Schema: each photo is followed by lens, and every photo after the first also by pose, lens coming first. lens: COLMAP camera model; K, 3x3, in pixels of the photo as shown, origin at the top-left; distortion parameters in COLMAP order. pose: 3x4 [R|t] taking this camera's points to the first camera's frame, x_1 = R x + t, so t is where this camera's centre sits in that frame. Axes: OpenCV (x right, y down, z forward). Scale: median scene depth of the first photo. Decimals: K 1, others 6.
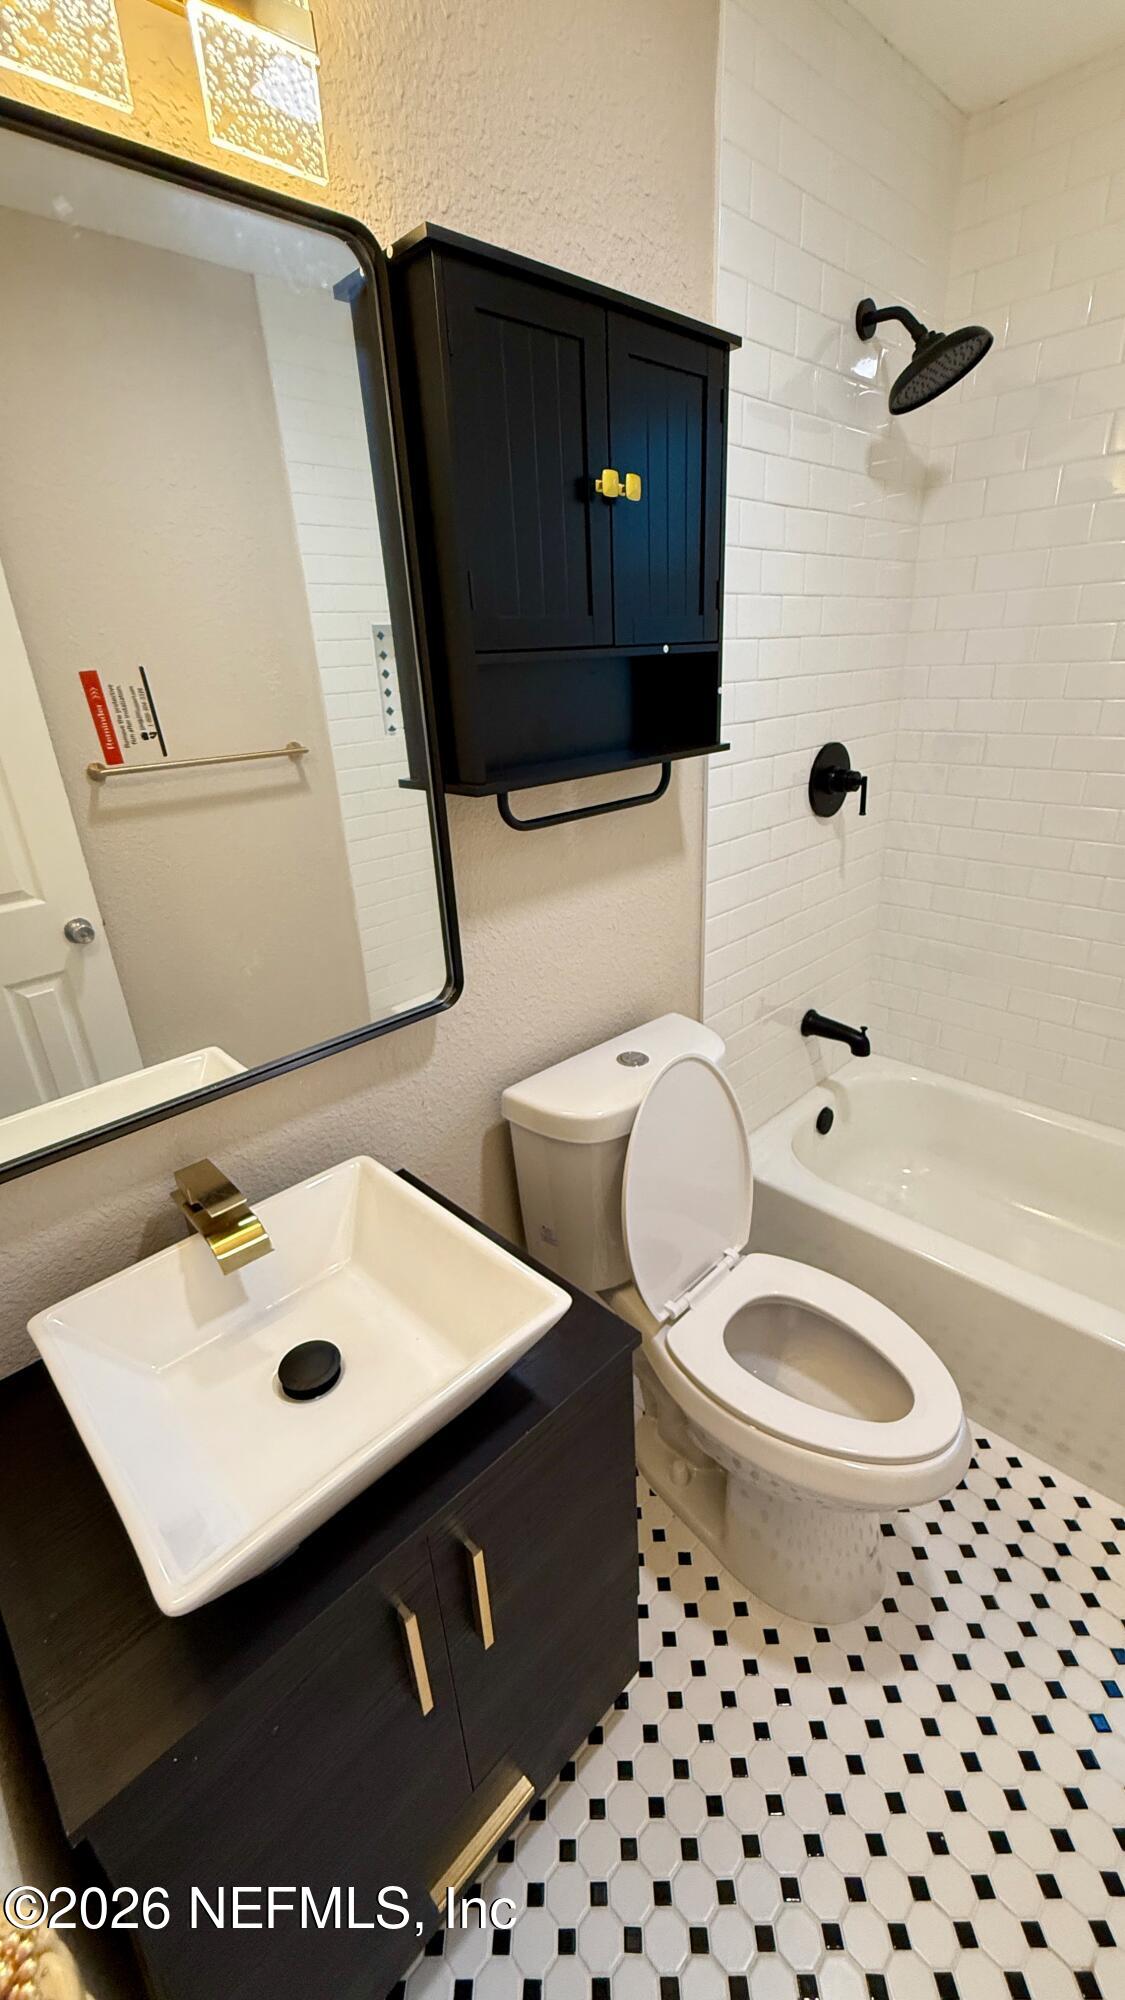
lens RADIAL K [[801.7, 0, 562.3], [0, 801.7, 993.0], [0, 0, 1]] dist [-0.000621, 0.000027]
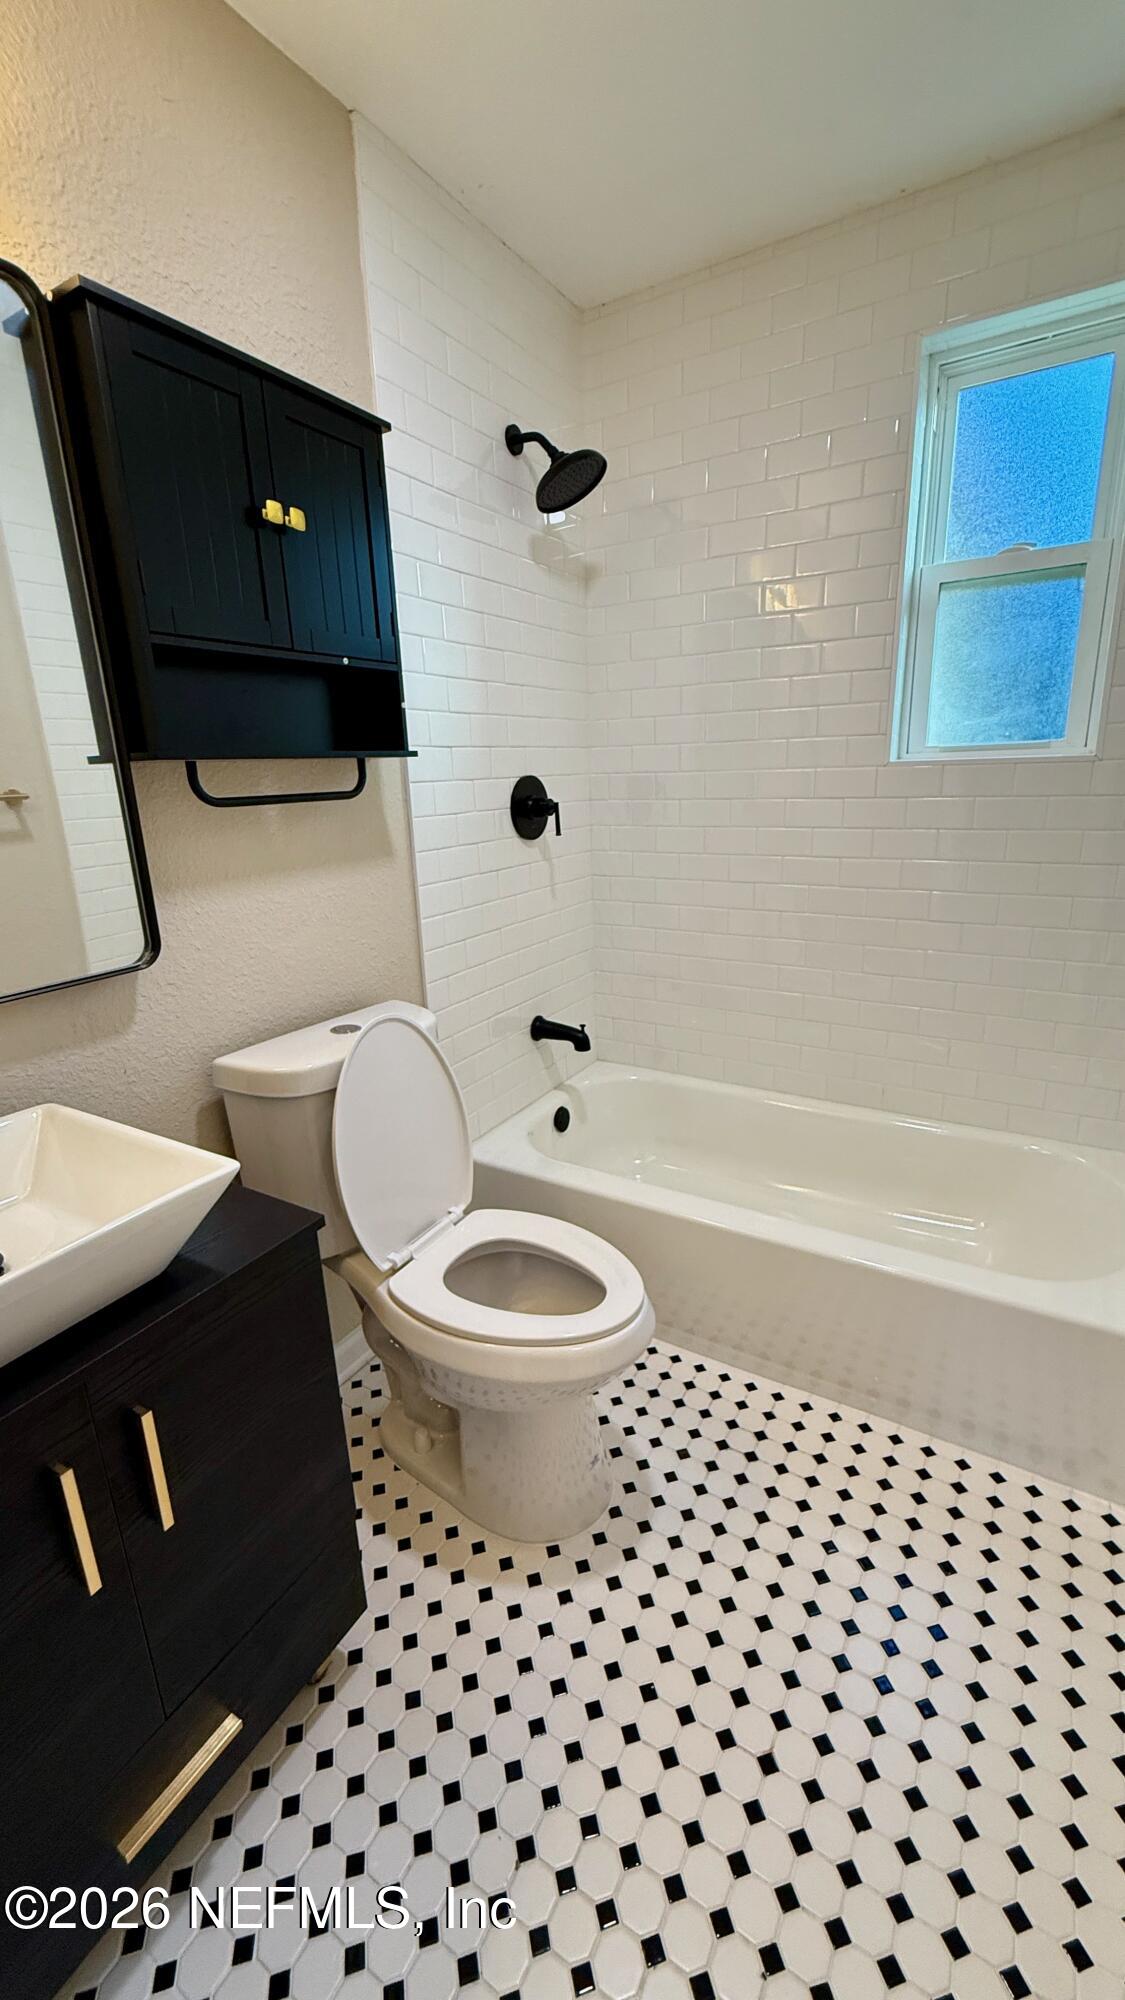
lens RADIAL K [[800.0, 0, 562.6], [0, 800.0, 993.4], [0, 0, 1]] dist [0.000217, -0.000149]
pose [[0.967688, -0.053006, 0.246518, 0.110313], [0.085102, 0.988946, -0.121421, 0.195542], [-0.237357, 0.138476, 0.961502, -0.113964]]
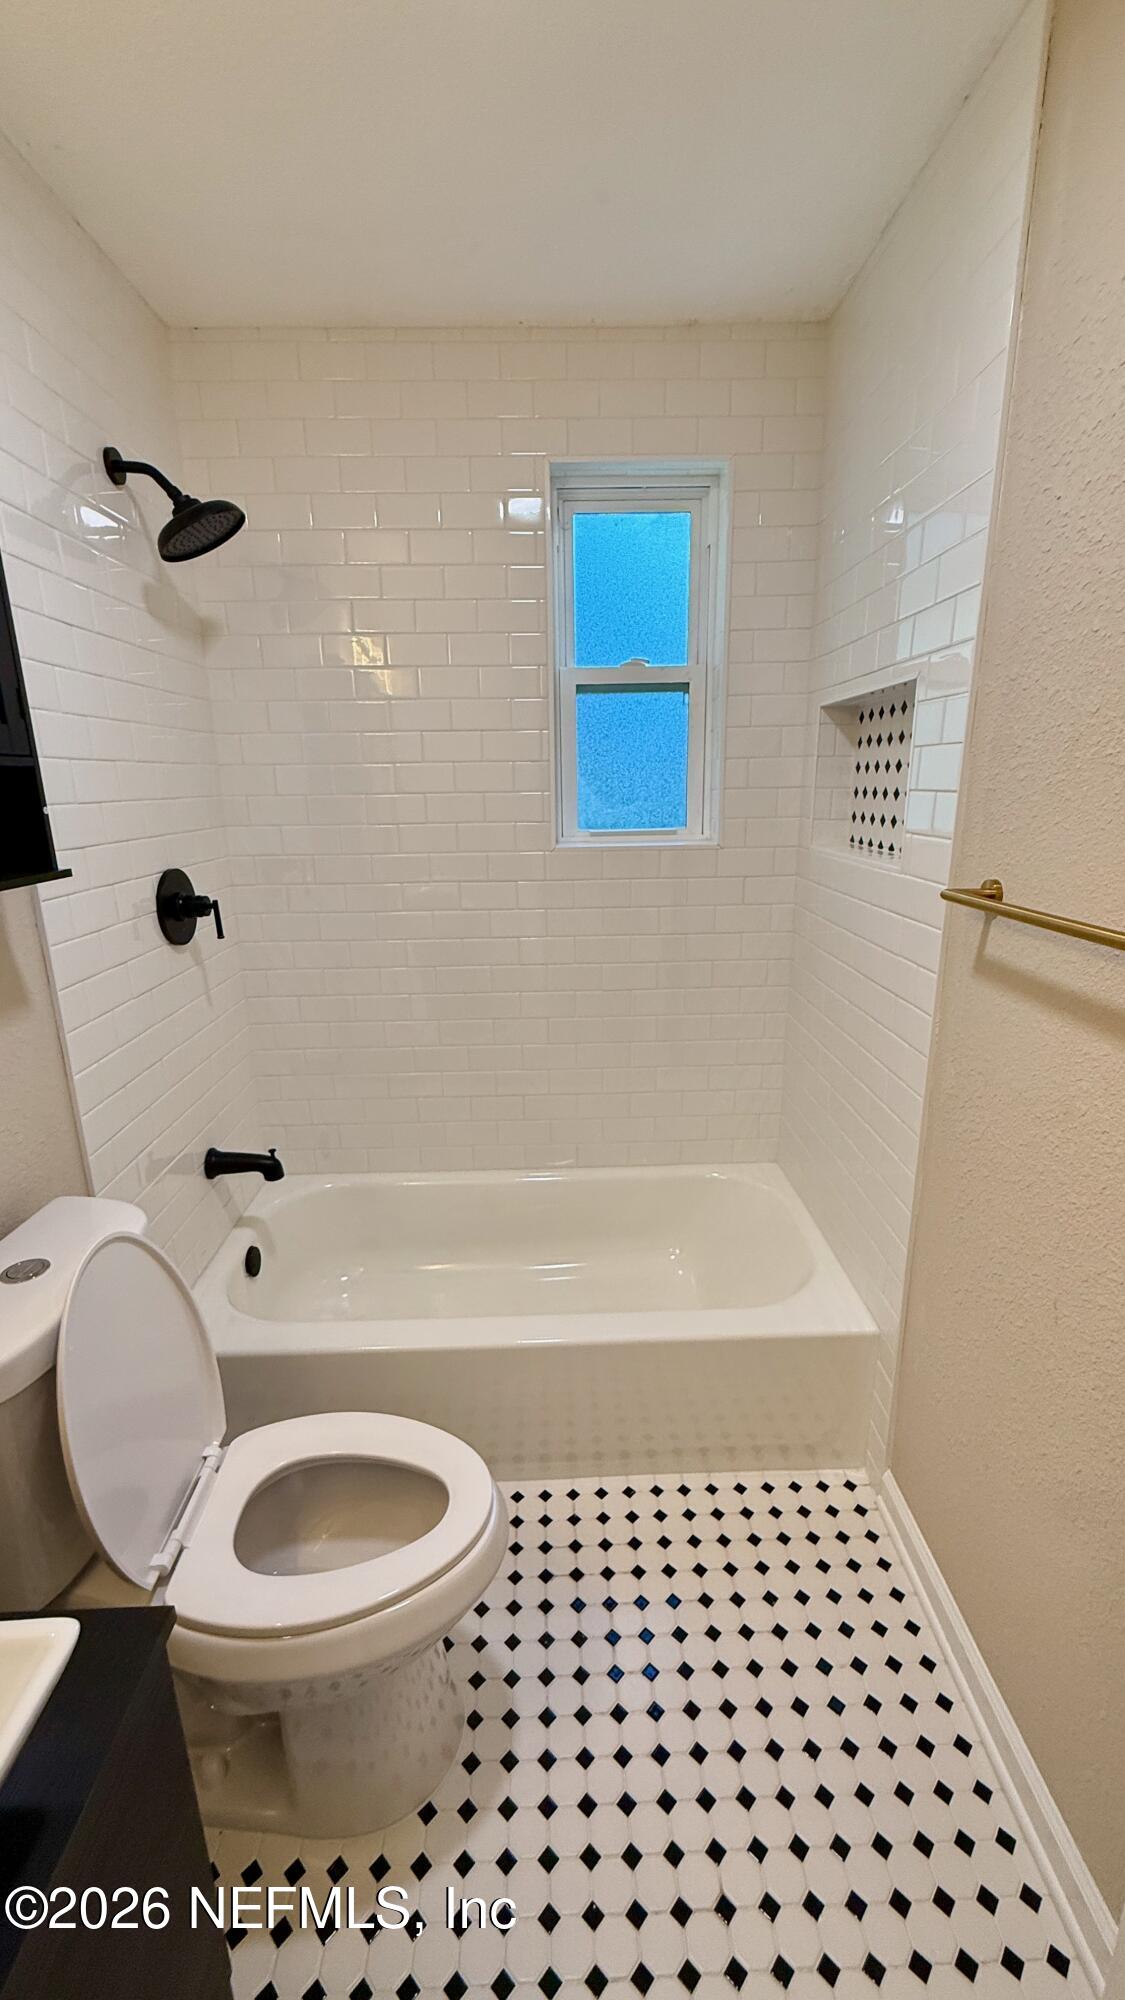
lens RADIAL K [[800.0, 0, 562.6], [0, 800.0, 993.4], [0, 0, 1]] dist [0.000217, -0.000149]
pose [[0.681207, -0.153719, 0.715770, -0.069635], [0.267735, 0.962289, -0.048145, 0.002309], [-0.681377, 0.224434, 0.696674, 0.065073]]
